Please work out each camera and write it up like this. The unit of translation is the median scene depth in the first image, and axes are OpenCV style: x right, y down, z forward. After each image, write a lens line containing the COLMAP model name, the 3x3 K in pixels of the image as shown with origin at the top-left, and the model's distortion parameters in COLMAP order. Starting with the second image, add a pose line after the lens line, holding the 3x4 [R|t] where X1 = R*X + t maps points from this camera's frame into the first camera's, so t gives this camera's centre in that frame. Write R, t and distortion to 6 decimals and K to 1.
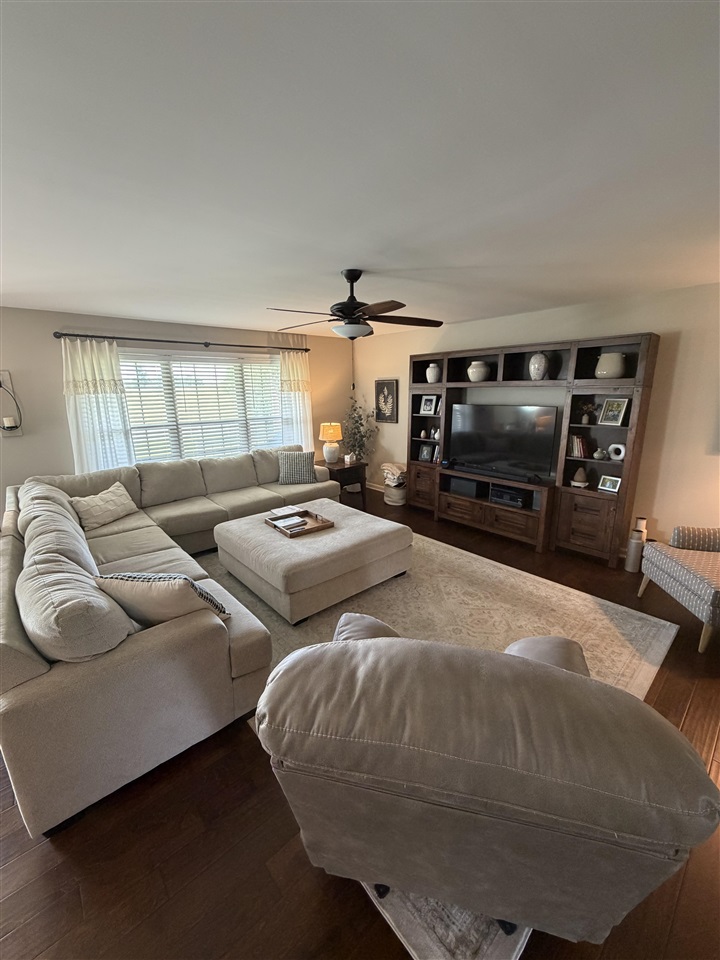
lens RADIAL K [[385.8, 0, 360.0], [0, 385.8, 480.0], [0, 0, 1]] dist [-0.000386, -0.000023]
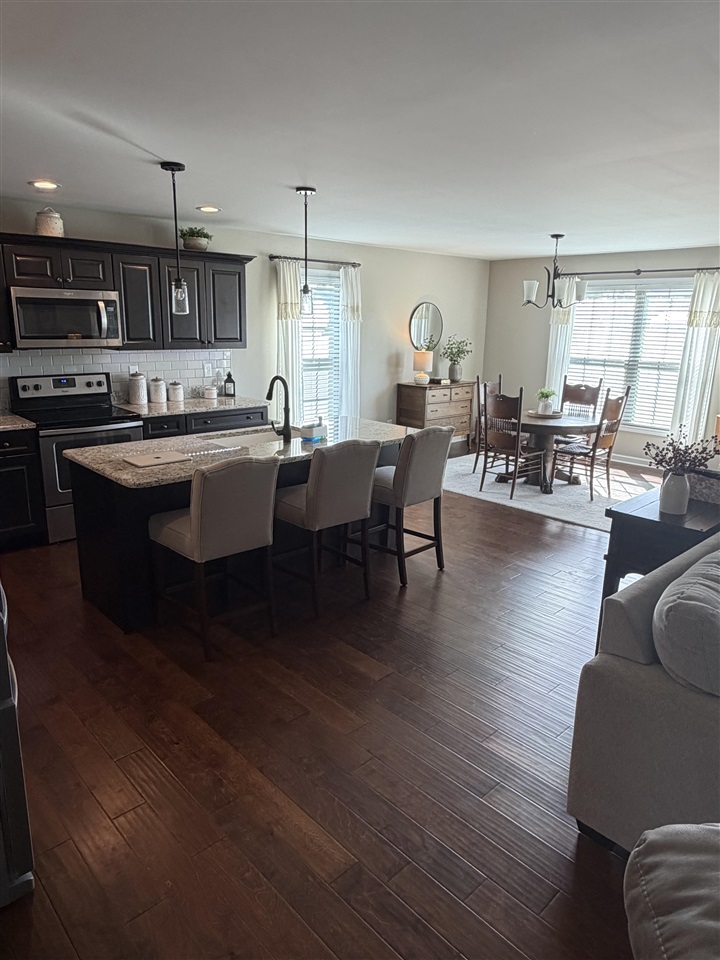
lens RADIAL K [[634.0, 0, 360.0], [0, 634.0, 480.0], [0, 0, 1]] dist [-0.000264, -0.000066]
pose [[0.032982, 0.277013, -0.960300, 0.347793], [-0.270043, 0.927557, 0.258293, -0.045344], [0.962283, 0.250804, 0.105398, 0.187715]]
